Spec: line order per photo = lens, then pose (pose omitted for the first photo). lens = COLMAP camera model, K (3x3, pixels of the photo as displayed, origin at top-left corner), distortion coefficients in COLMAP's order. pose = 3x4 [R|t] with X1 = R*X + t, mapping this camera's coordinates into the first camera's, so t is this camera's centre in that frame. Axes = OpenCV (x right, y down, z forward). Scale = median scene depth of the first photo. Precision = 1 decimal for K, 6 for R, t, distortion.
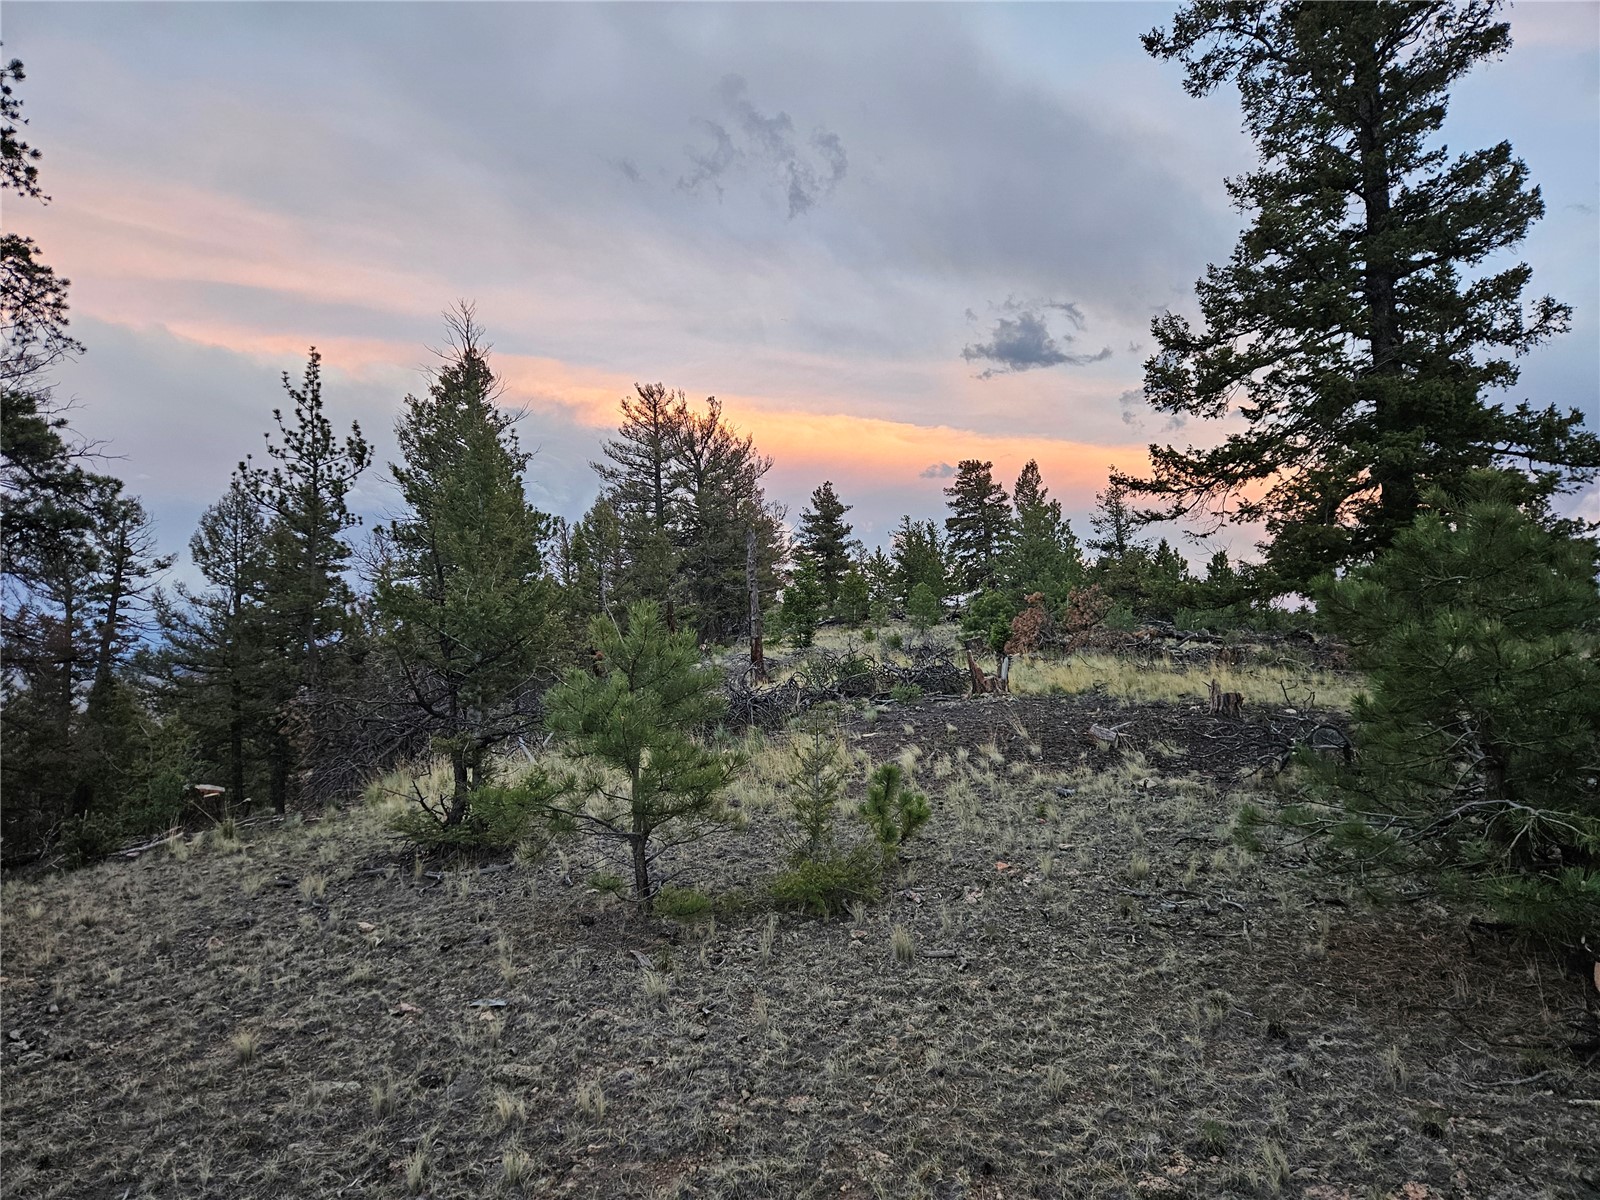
lens RADIAL K [[1058.6, 0, 786.5], [0, 1058.6, 620.7], [0, 0, 1]] dist [0.083078, -0.062476]
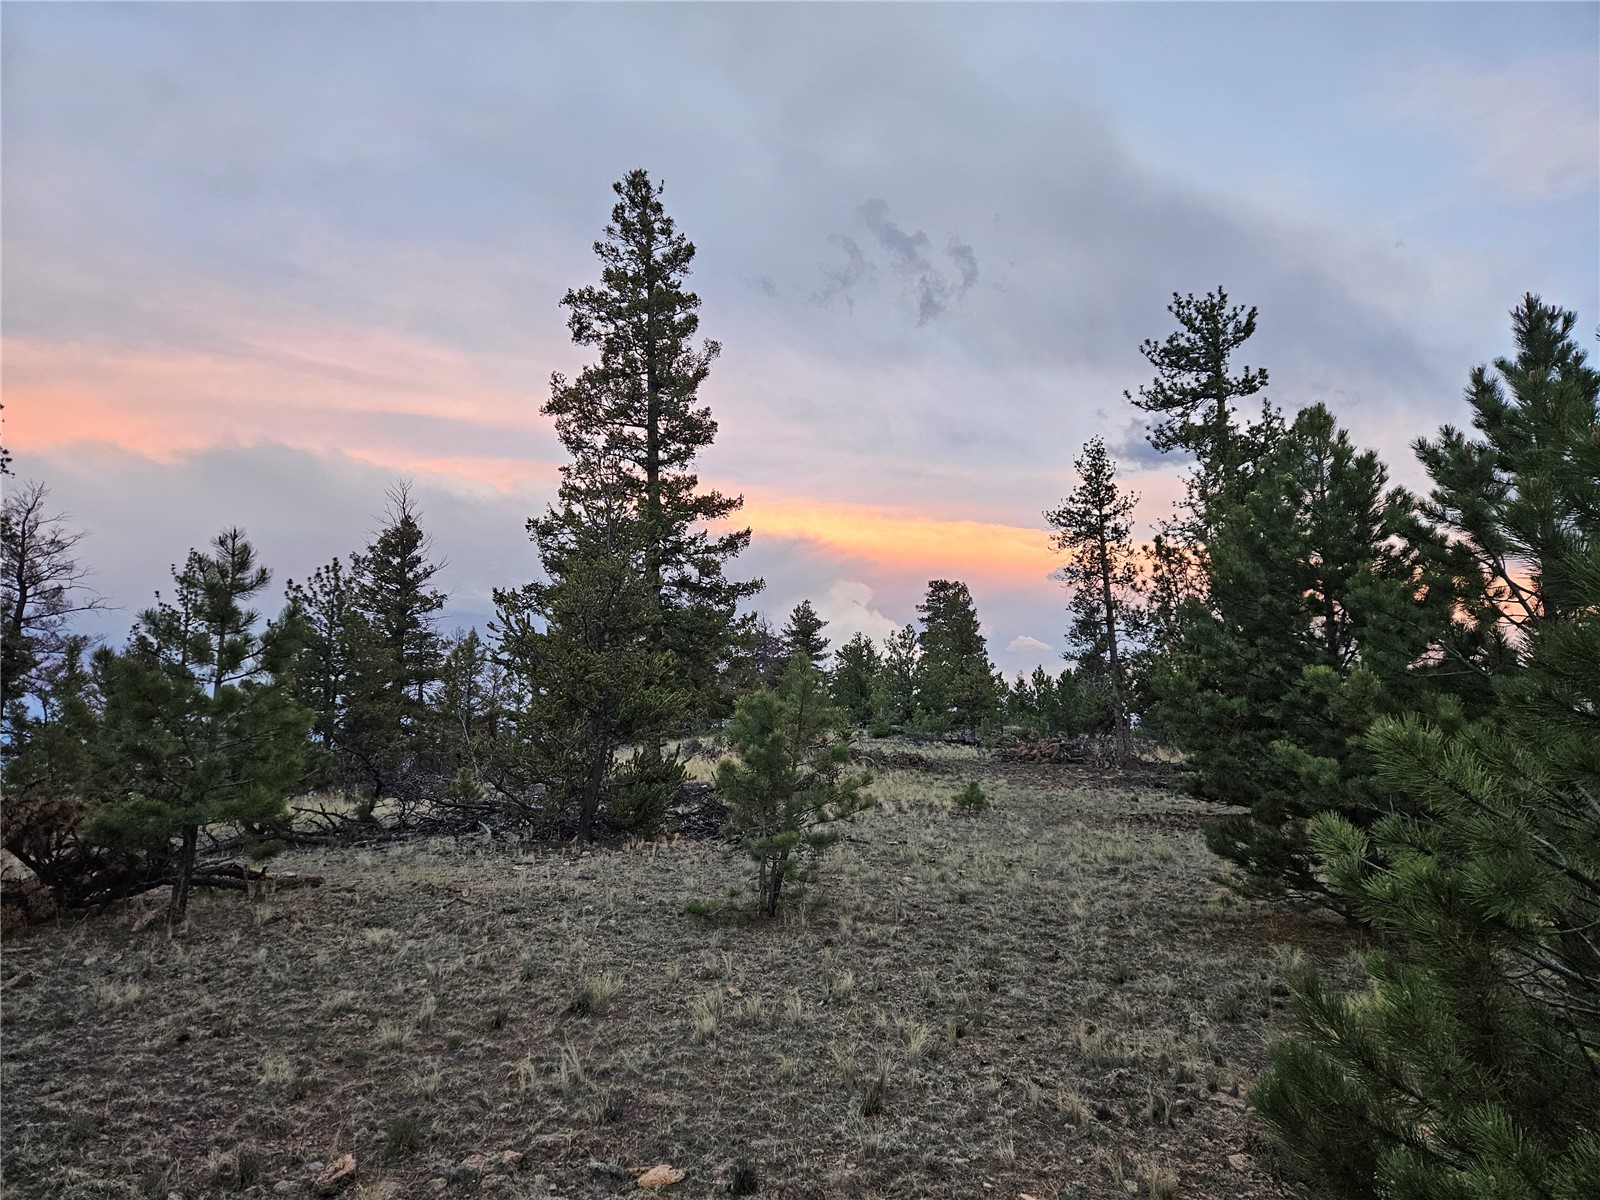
lens RADIAL K [[1058.6, 0, 784.8], [0, 1058.6, 598.6], [0, 0, 1]] dist [0.083078, -0.062476]
pose [[0.994059, -0.006297, -0.108659, 0.165133], [-0.006674, 0.992920, -0.118598, -0.001016], [0.108637, 0.118618, 0.986979, -0.122535]]
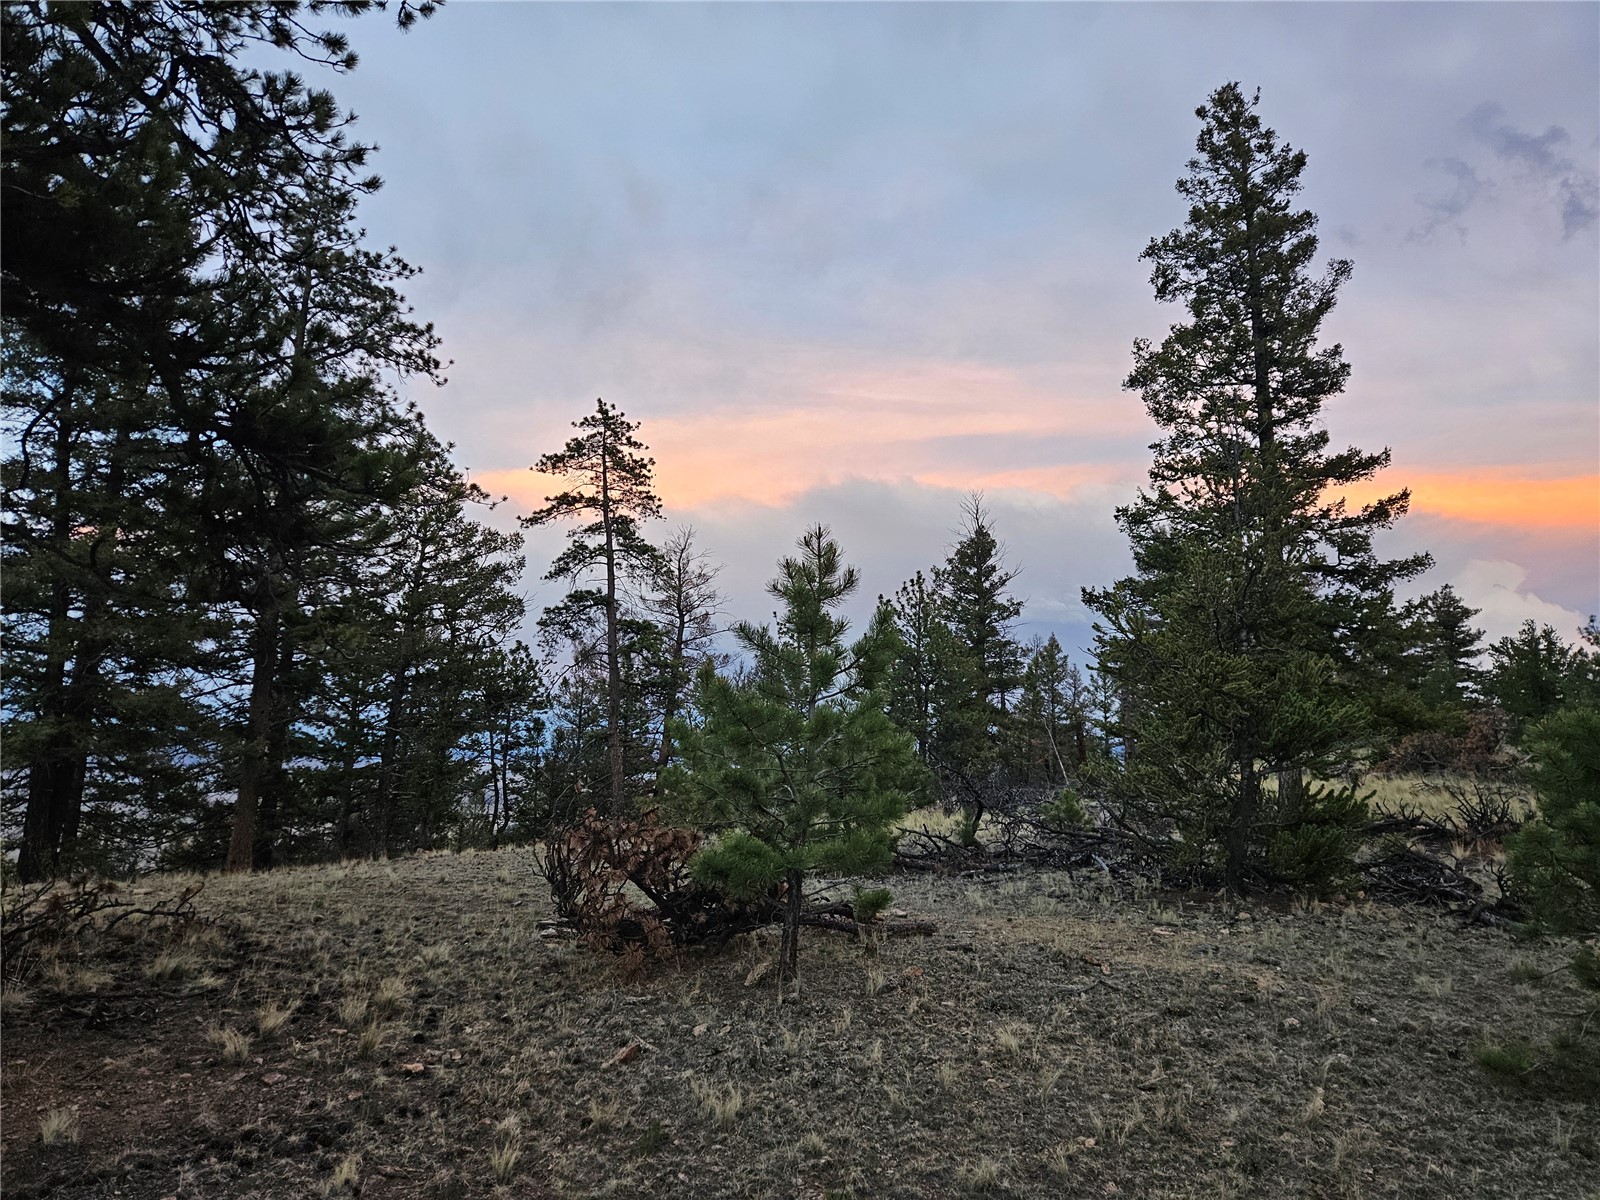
lens RADIAL K [[1058.6, 0, 803.5], [0, 1058.6, 594.5], [0, 0, 1]] dist [0.083078, -0.062476]
pose [[0.814974, -0.066267, -0.575697, 0.149214], [-0.006986, 0.992245, -0.124104, -0.003069], [0.579456, 0.105163, 0.808190, -0.095624]]
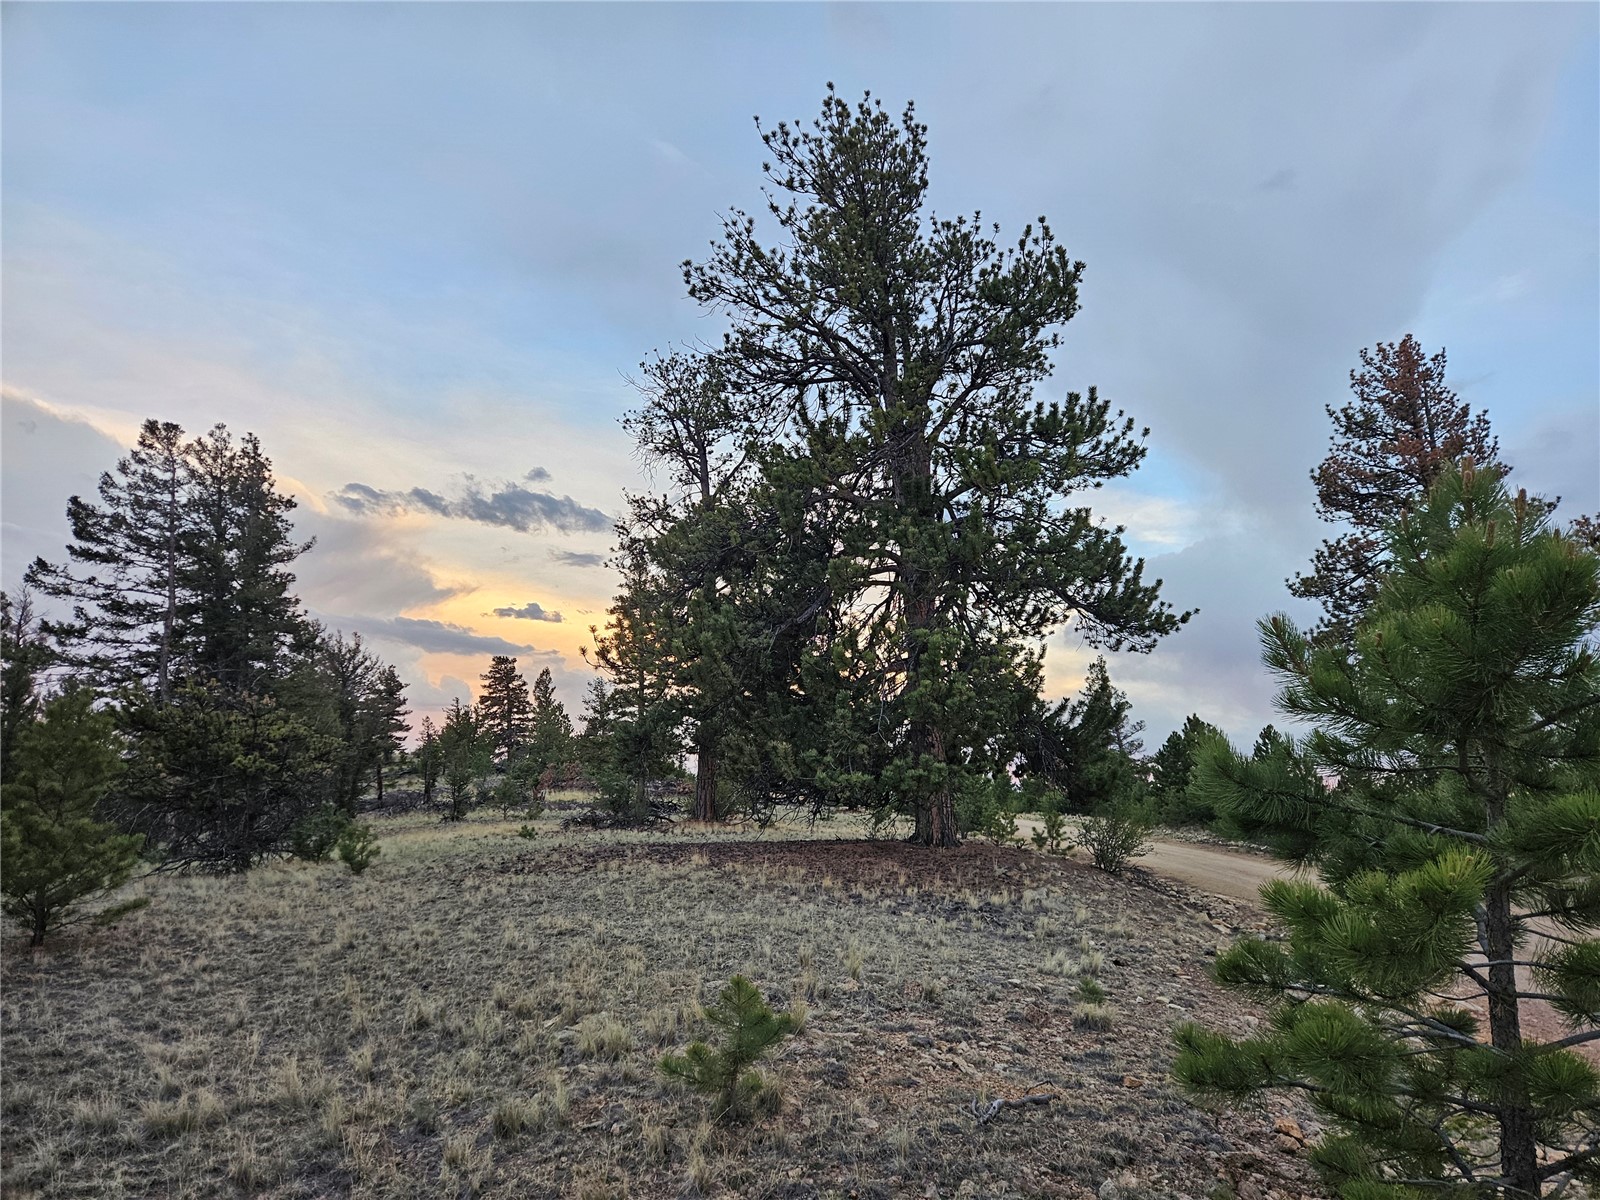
lens RADIAL K [[1058.6, 0, 803.3], [0, 1058.6, 599.0], [0, 0, 1]] dist [0.083078, -0.062476]
pose [[0.886073, 0.099345, 0.452774, -0.148408], [-0.026492, 0.986021, -0.164502, -0.005207], [-0.462787, 0.133766, 0.876319, -0.539478]]
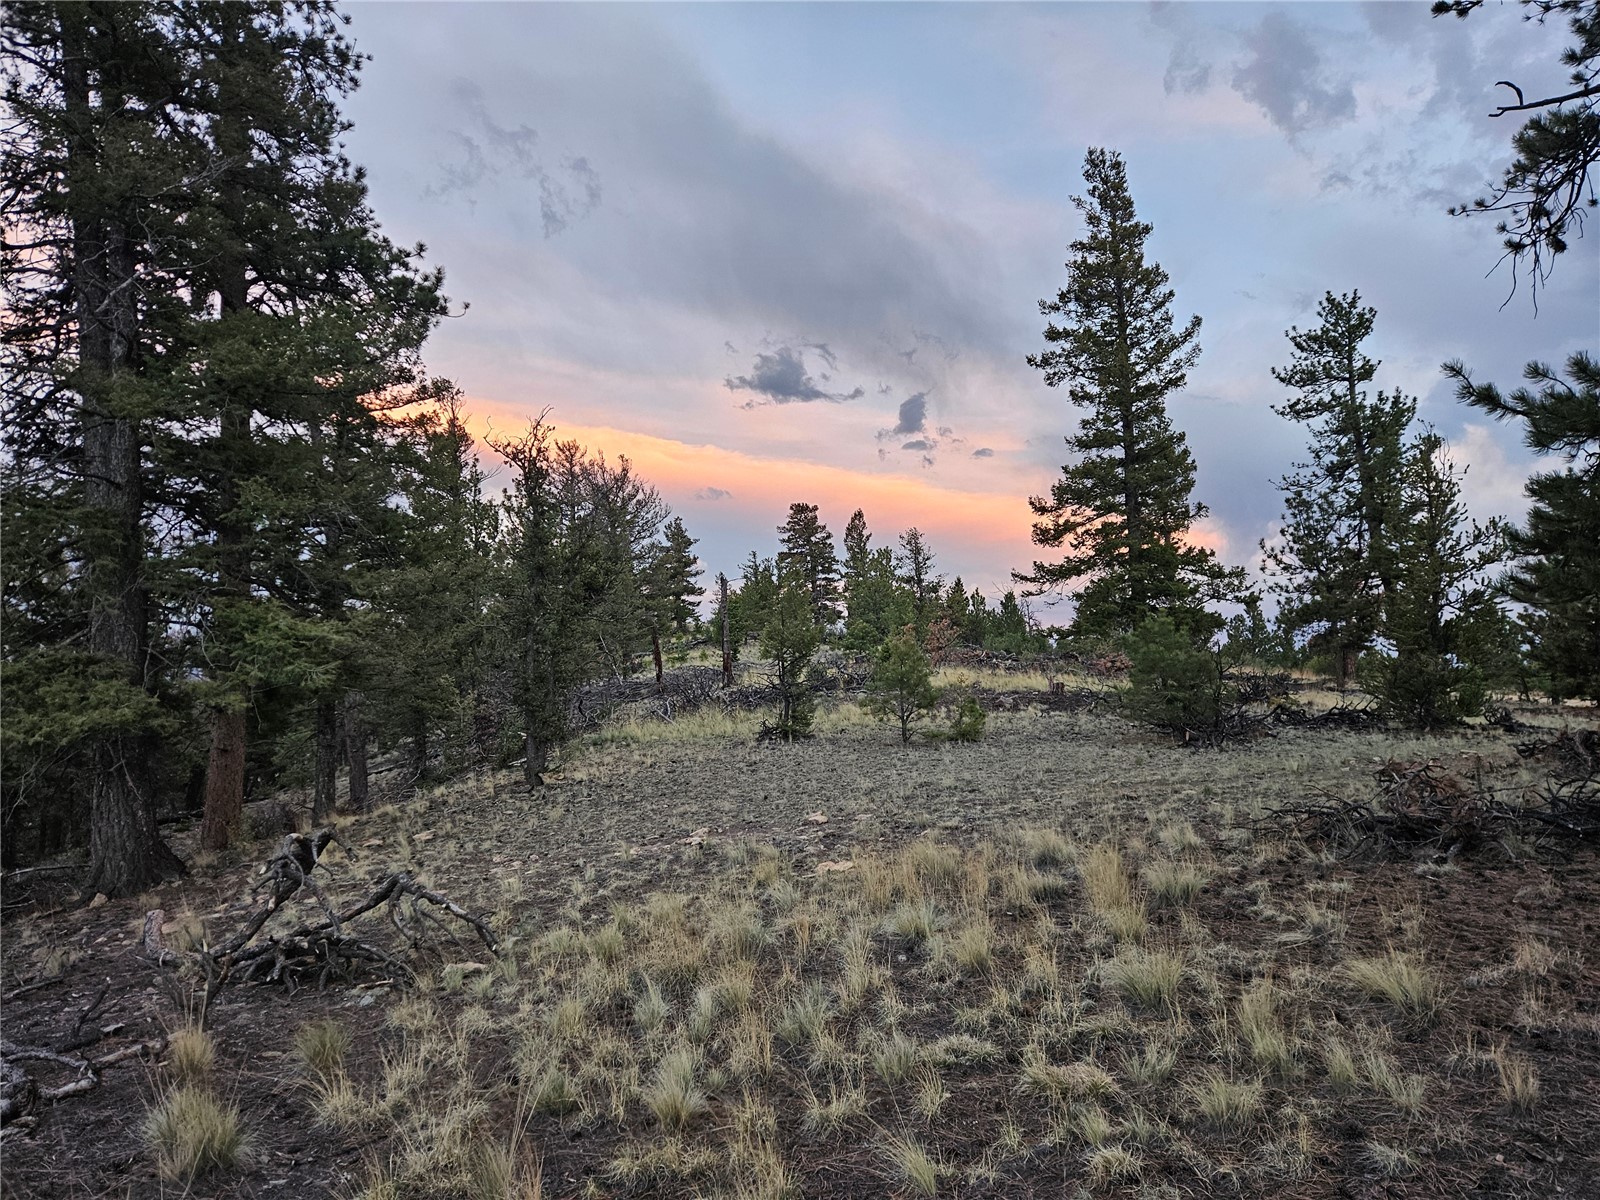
lens RADIAL K [[1058.6, 0, 805.6], [0, 1058.6, 642.2], [0, 0, 1]] dist [0.083078, -0.062476]
pose [[0.975436, 0.012533, 0.219925, -0.090024], [-0.012808, 0.999918, -0.000175, 0.000166], [-0.219909, -0.002647, 0.975517, -0.153424]]
